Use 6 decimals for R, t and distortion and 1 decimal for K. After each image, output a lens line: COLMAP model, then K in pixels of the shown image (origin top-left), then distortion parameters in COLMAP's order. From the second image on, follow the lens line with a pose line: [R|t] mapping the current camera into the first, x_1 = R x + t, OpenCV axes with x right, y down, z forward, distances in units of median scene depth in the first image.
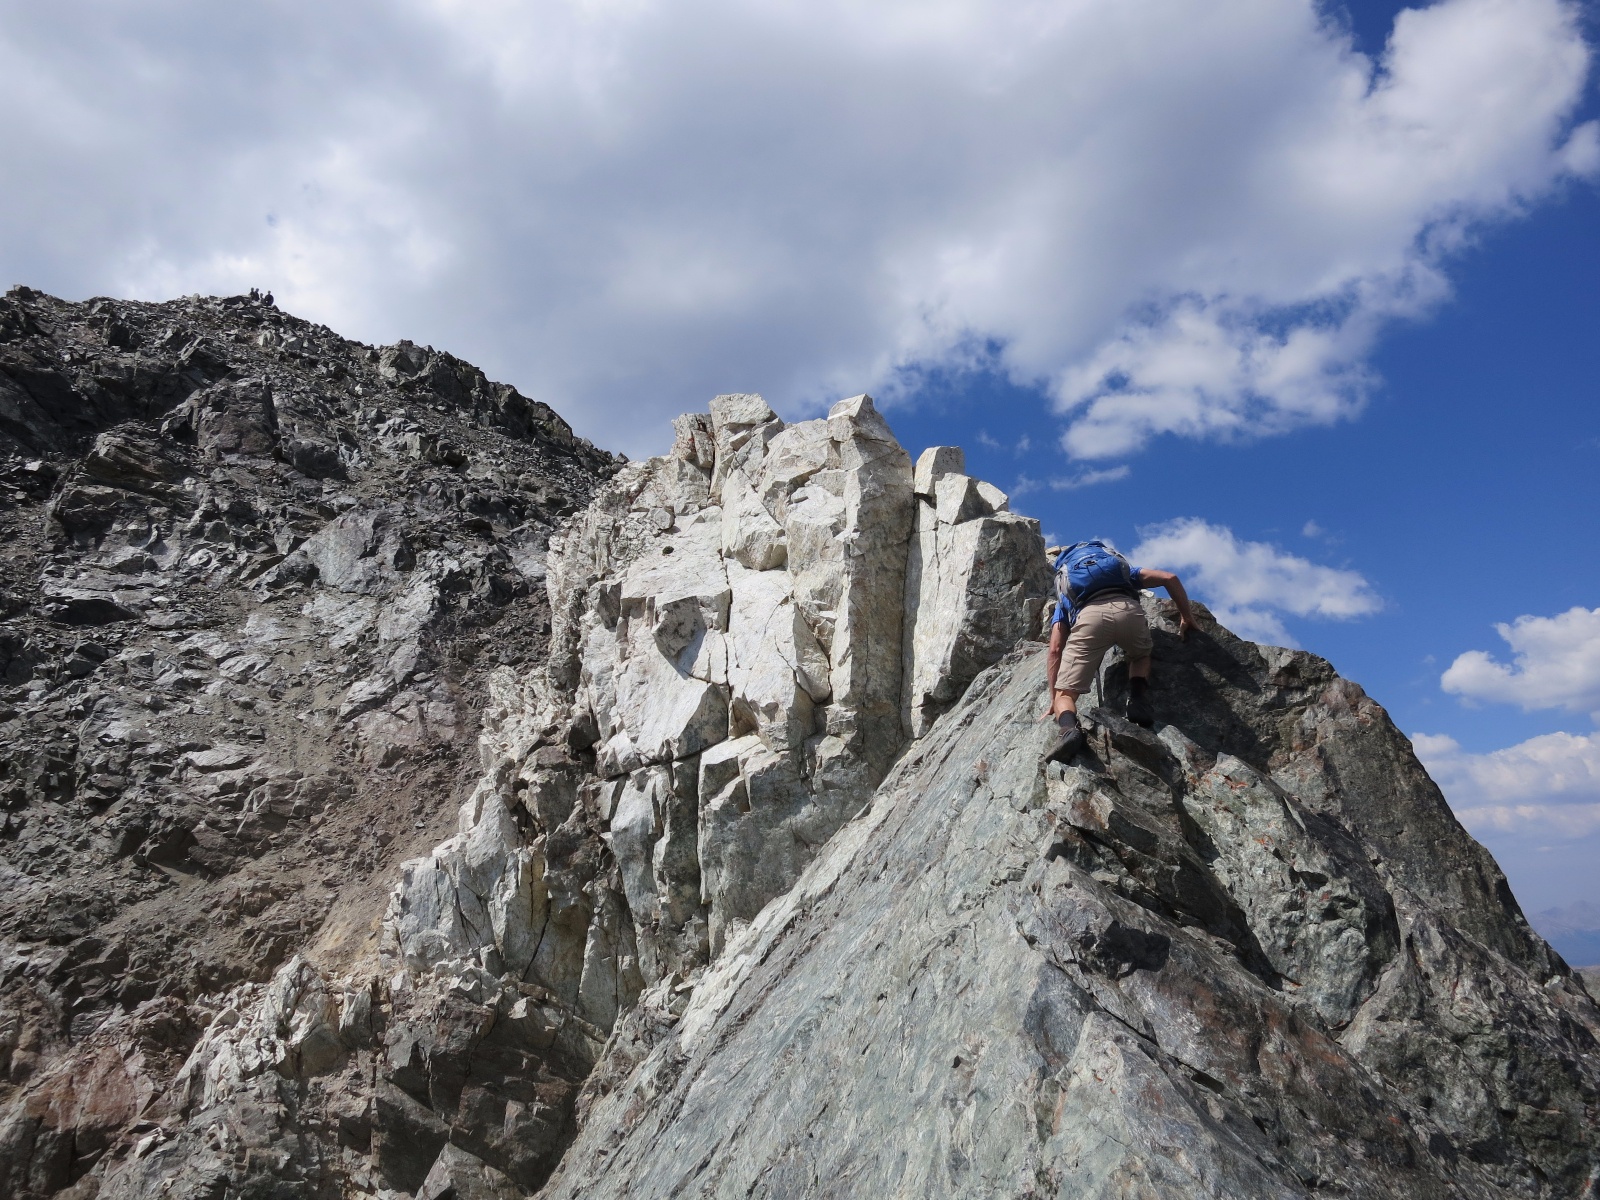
lens RADIAL K [[1198.1, 0, 799.2], [0, 1198.1, 590.0], [0, 0, 1]] dist [-0.040571, 0.011838]
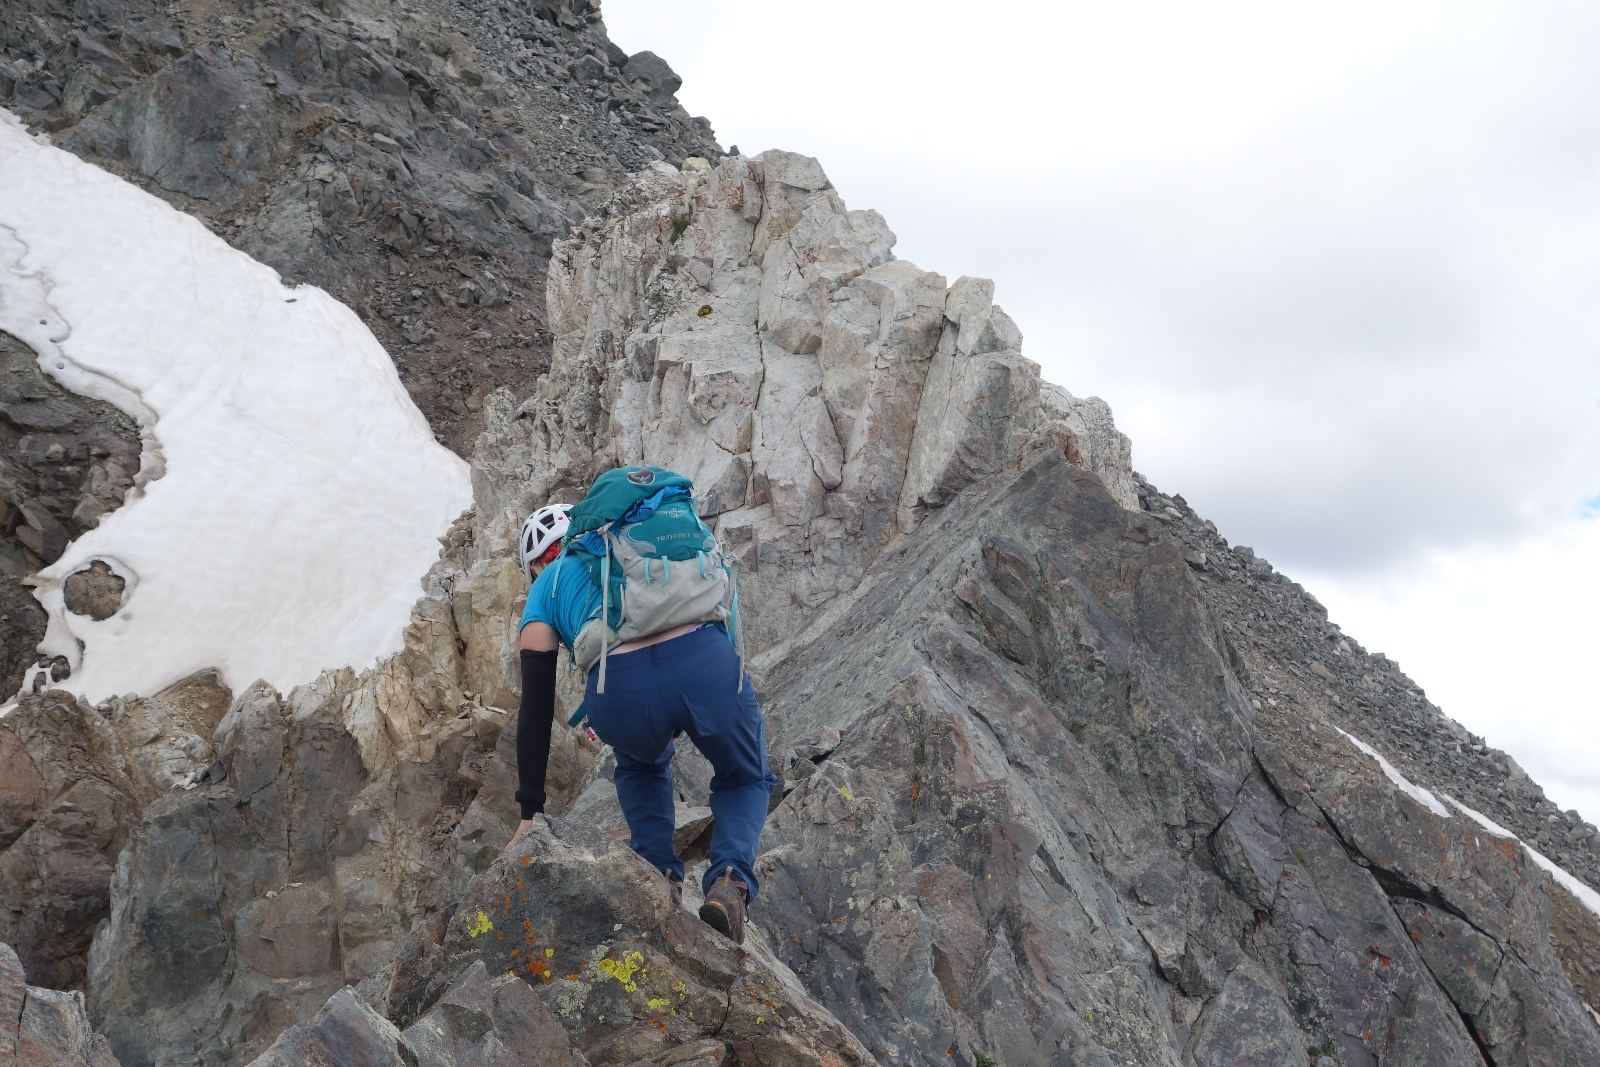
lens RADIAL K [[2489.7, 0, 800.1], [0, 2489.7, 533.6], [0, 0, 1]] dist [0.001820, 0.000000]
pose [[0.988605, 0.150222, 0.009635, -0.025017], [-0.150038, 0.978175, 0.143741, -0.181060], [0.012168, -0.143549, 0.989568, -1.217759]]
